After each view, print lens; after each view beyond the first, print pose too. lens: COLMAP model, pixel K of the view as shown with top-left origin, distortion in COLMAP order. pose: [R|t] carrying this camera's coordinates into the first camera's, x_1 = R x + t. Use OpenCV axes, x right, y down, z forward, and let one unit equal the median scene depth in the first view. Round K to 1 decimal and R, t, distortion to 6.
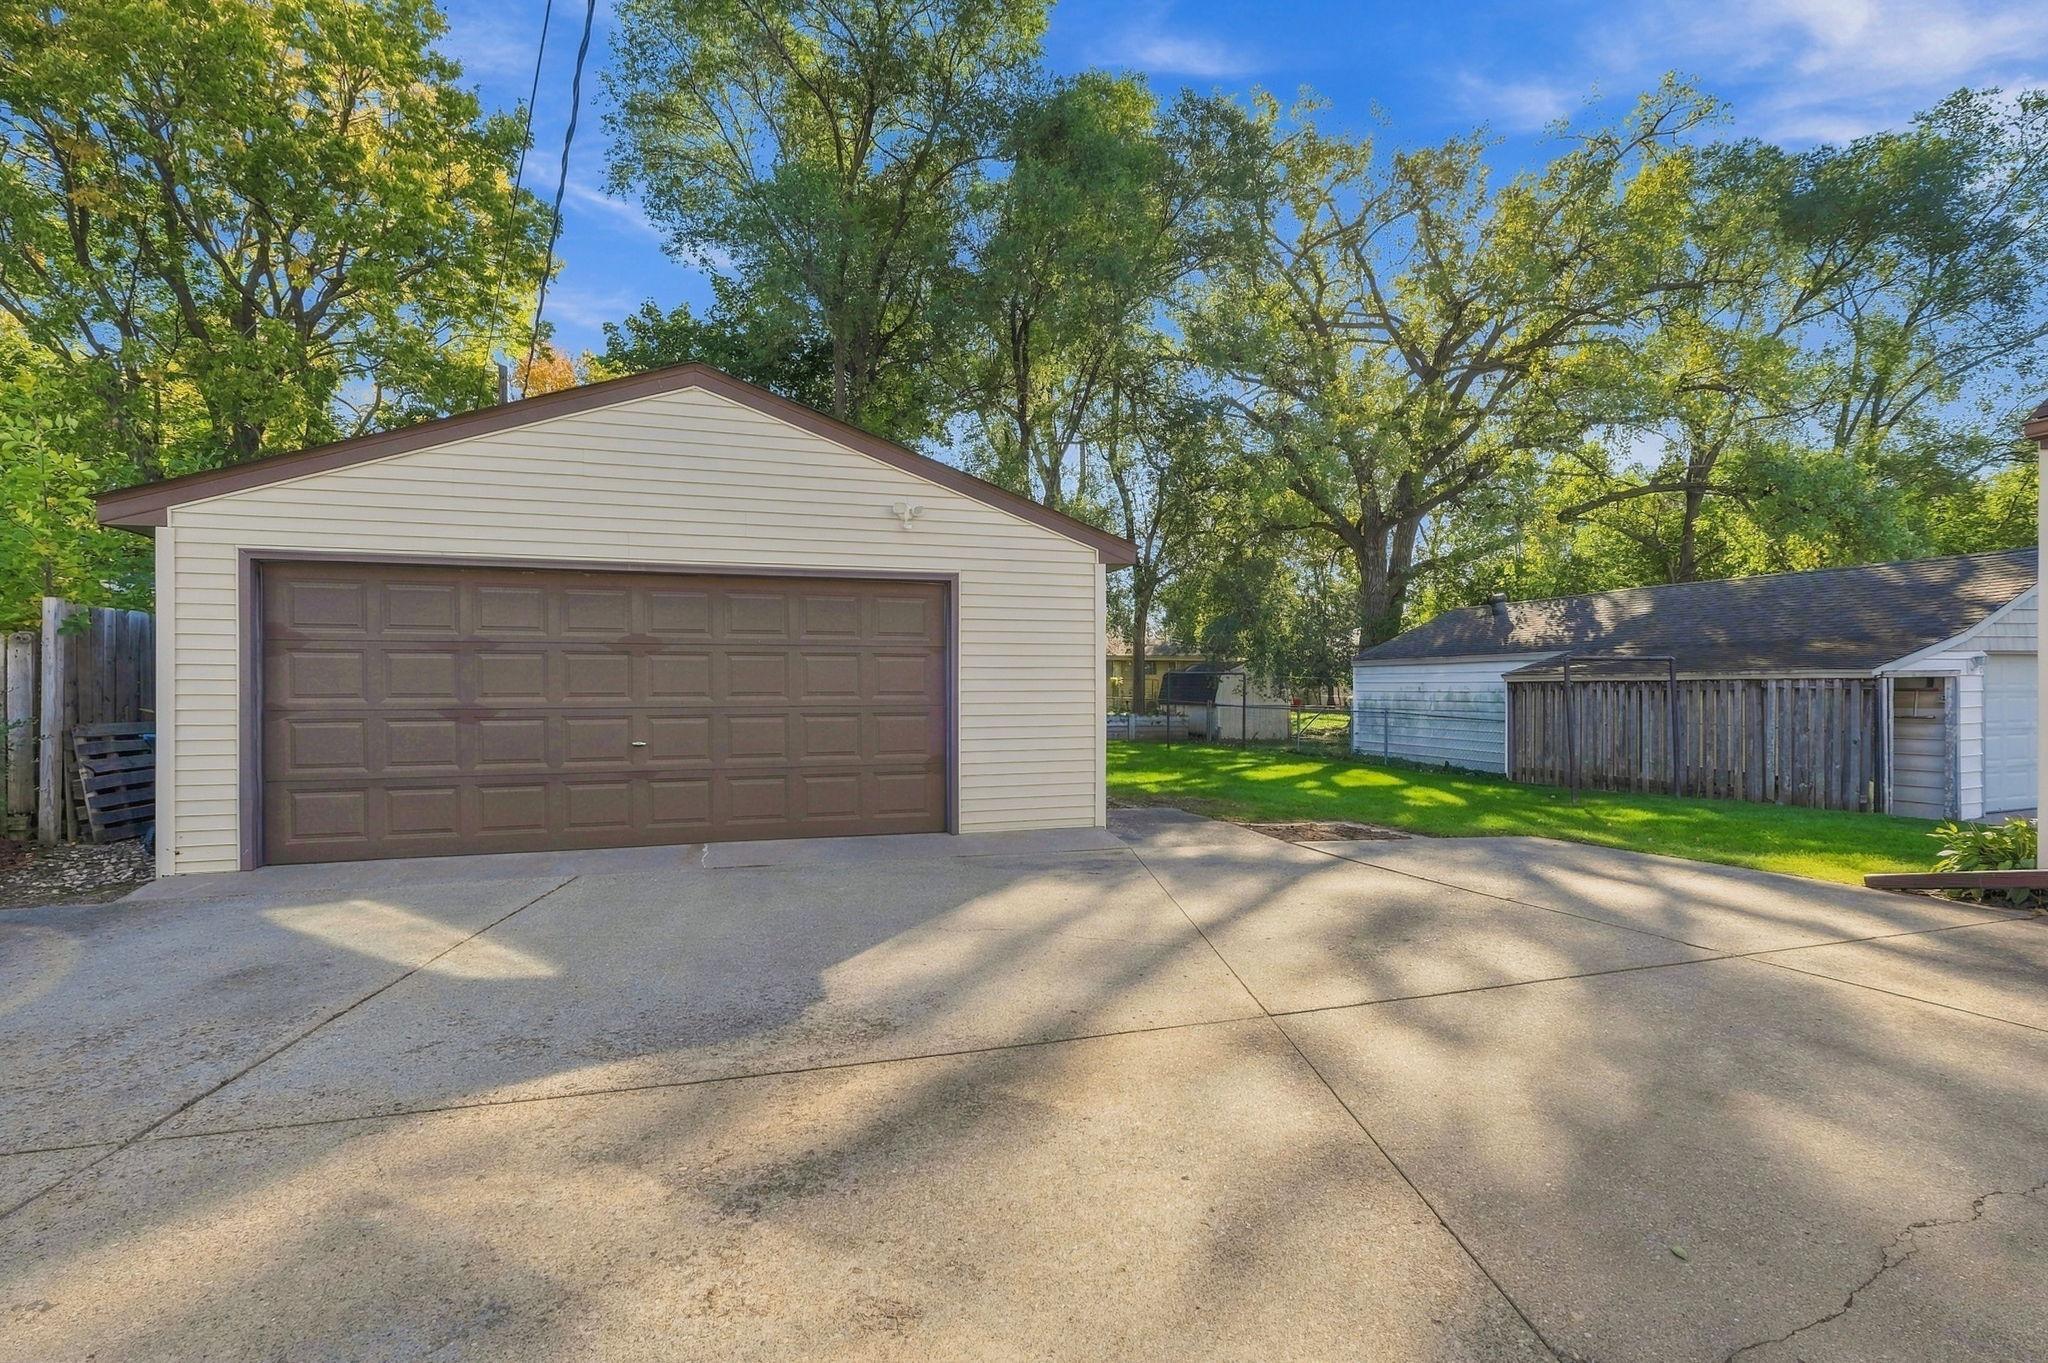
lens RADIAL K [[942.9, 0, 1031.5], [0, 942.9, 696.4], [0, 0, 1]] dist [0.001076, -0.001472]
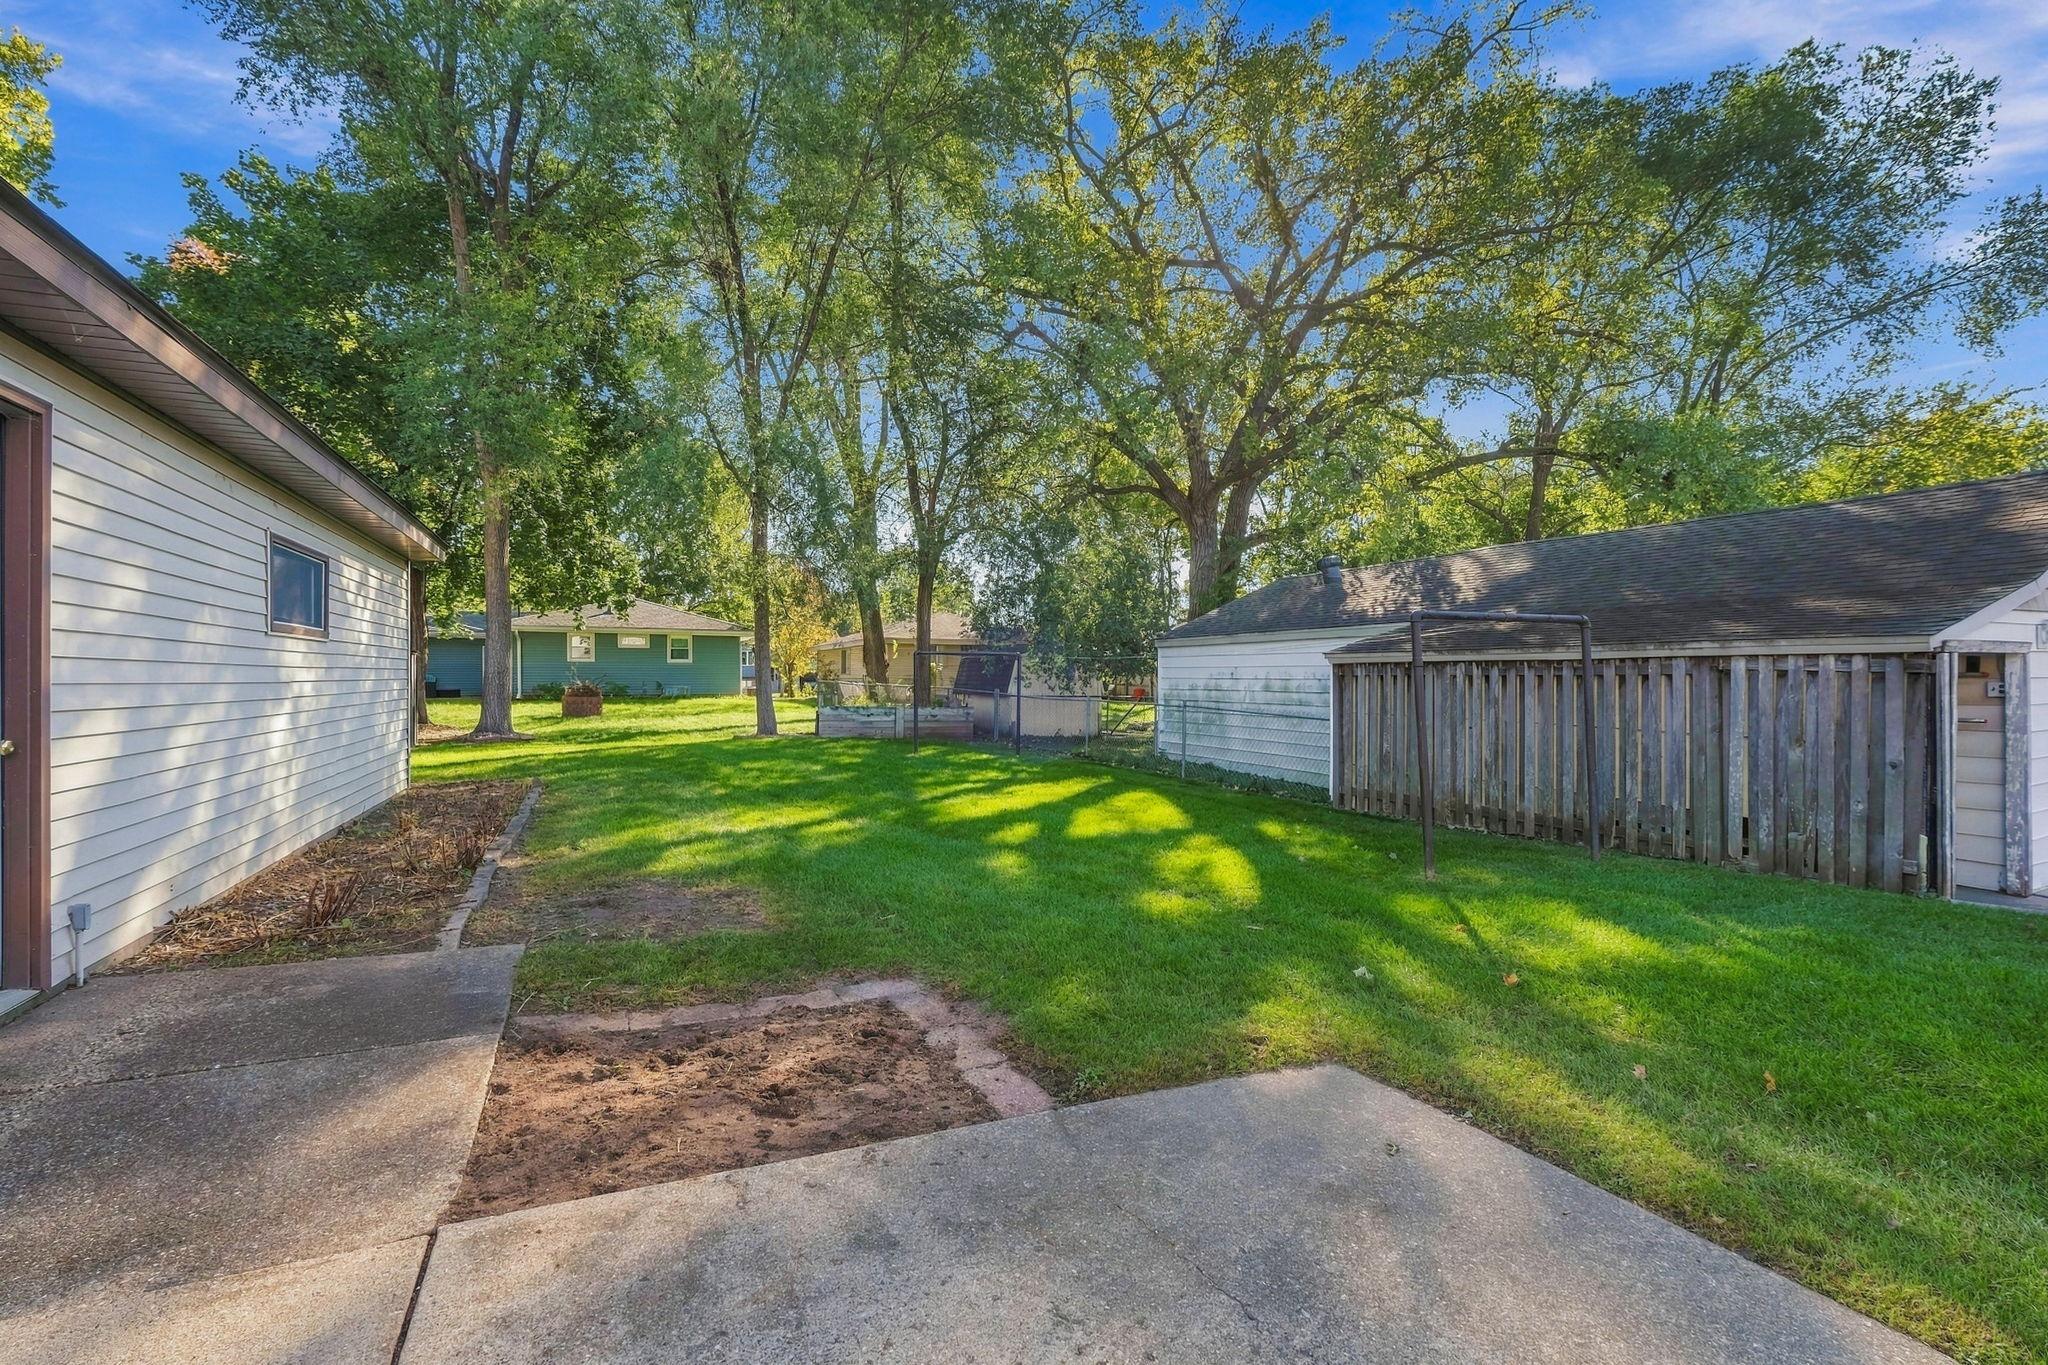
lens RADIAL K [[910.0, 0, 1030.8], [0, 910.0, 678.3], [0, 0, 1]] dist [-0.004655, 0.001095]
pose [[0.992516, 0.006291, 0.121950, 0.223580], [-0.005324, 0.999952, -0.008254, 0.002535], [-0.121996, 0.007543, 0.992502, 0.400749]]
